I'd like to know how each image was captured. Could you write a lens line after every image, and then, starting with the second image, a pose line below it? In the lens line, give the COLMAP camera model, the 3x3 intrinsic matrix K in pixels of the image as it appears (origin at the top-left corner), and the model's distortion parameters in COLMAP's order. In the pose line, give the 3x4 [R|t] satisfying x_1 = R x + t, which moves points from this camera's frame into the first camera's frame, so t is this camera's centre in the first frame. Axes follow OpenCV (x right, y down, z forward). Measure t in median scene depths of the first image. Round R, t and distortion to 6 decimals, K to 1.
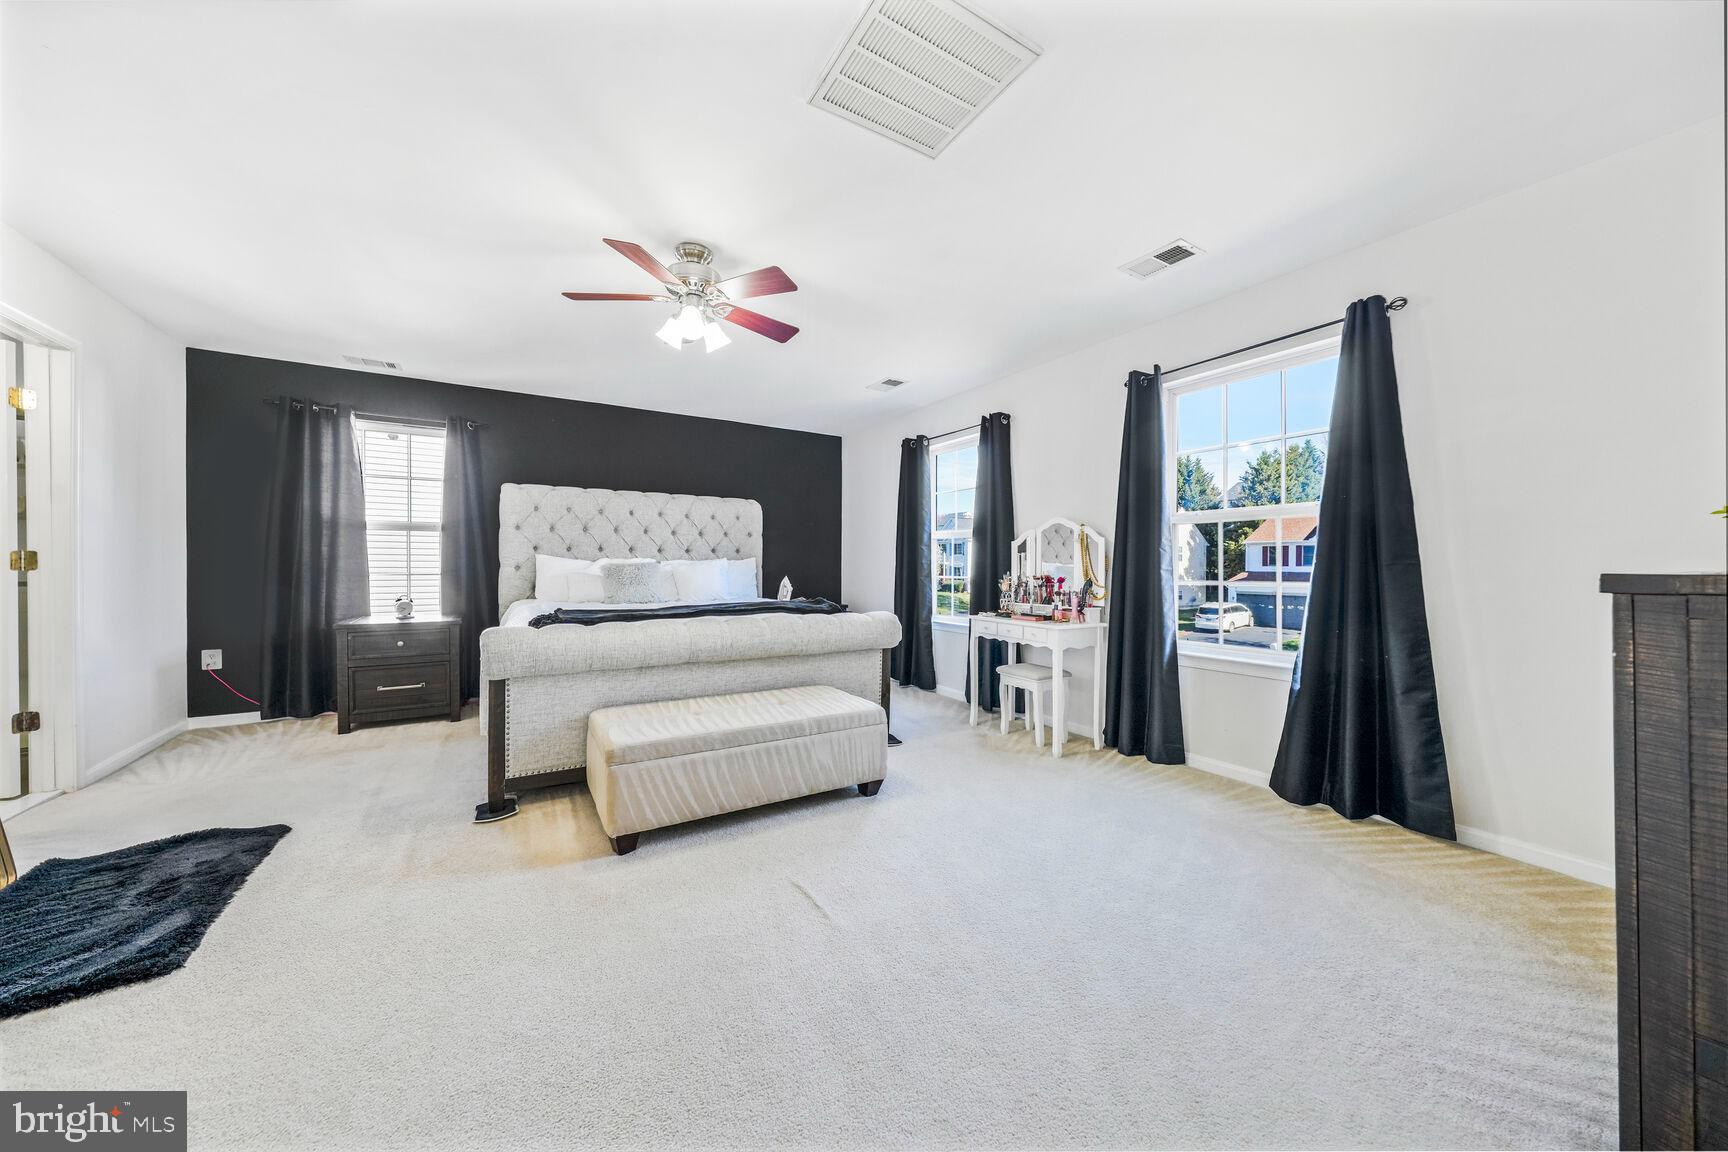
lens RADIAL K [[591.2, 0, 860.6], [0, 591.2, 571.8], [0, 0, 1]] dist [-0.001687, -0.000061]
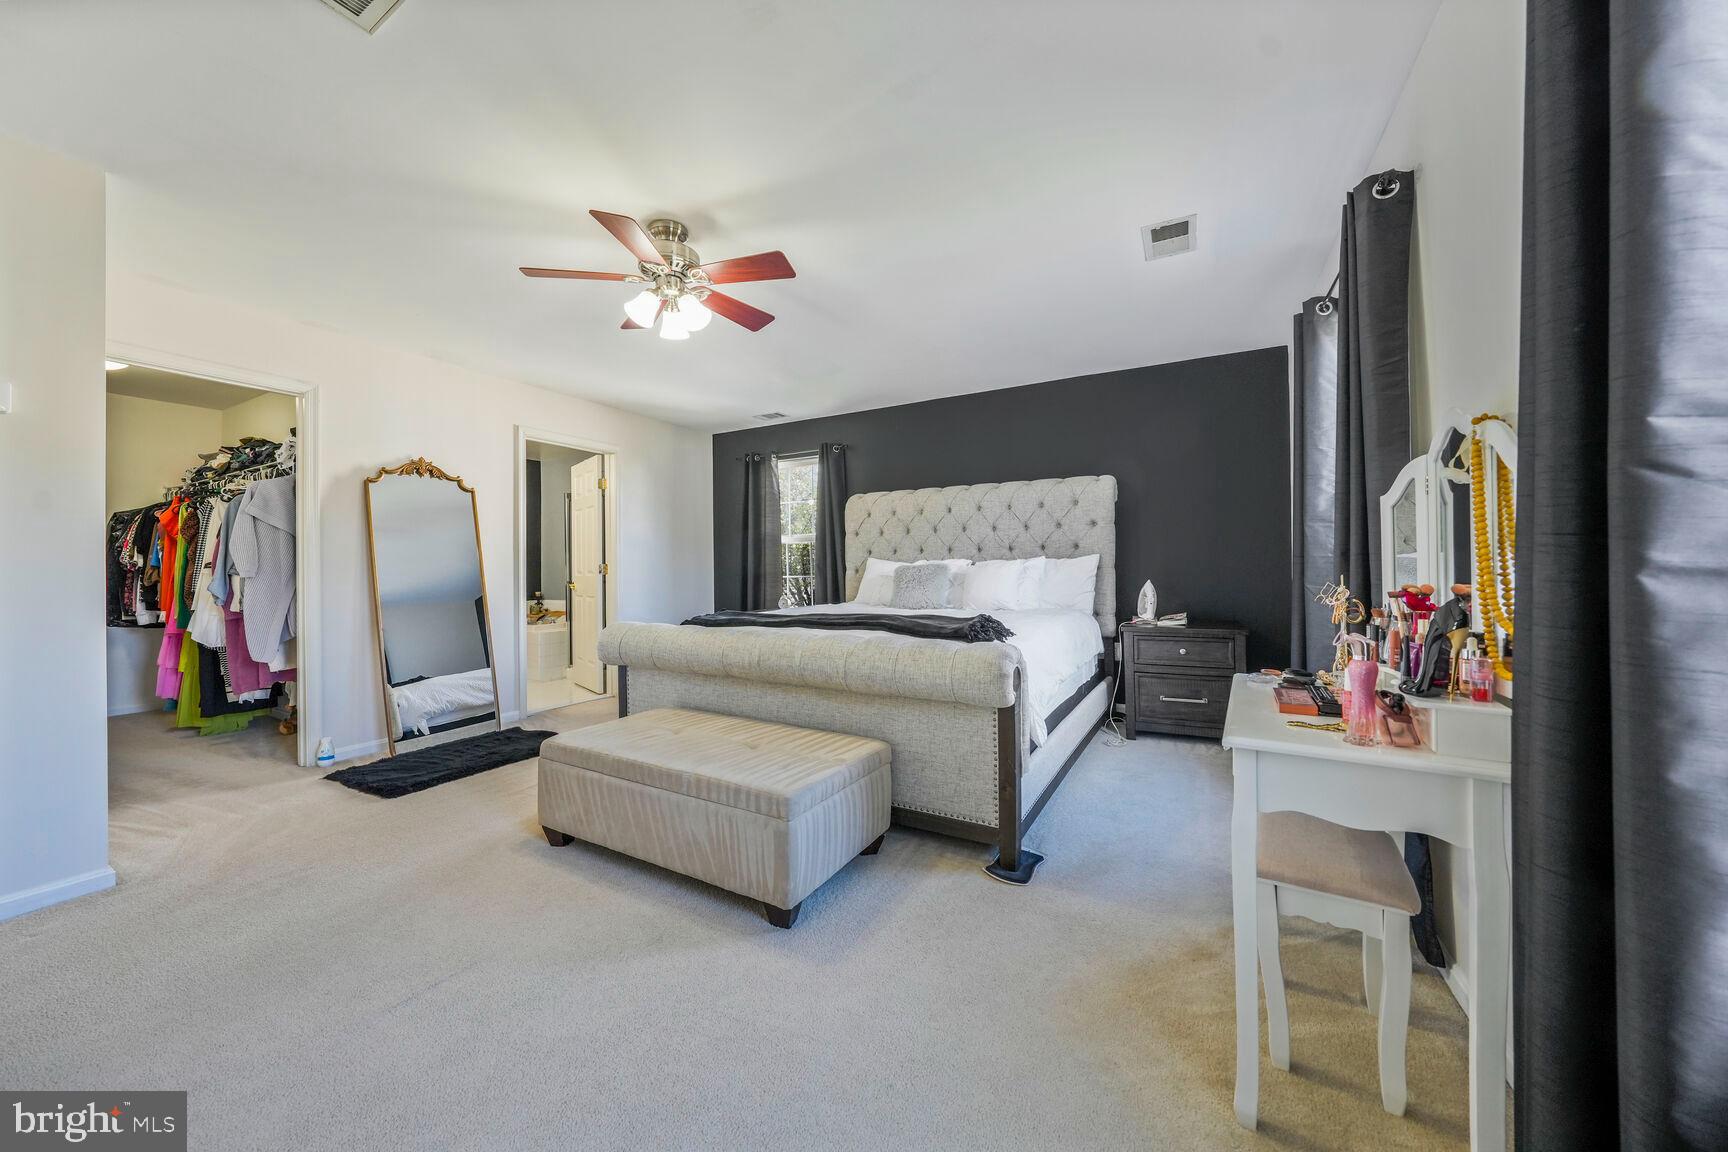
lens RADIAL K [[591.2, 0, 863.9], [0, 591.2, 568.4], [0, 0, 1]] dist [-0.001687, -0.000061]
pose [[0.485399, -0.007413, -0.874261, 0.381901], [0.003531, 0.999973, -0.006519, -0.003152], [0.874286, 0.000077, 0.485412, 0.472093]]
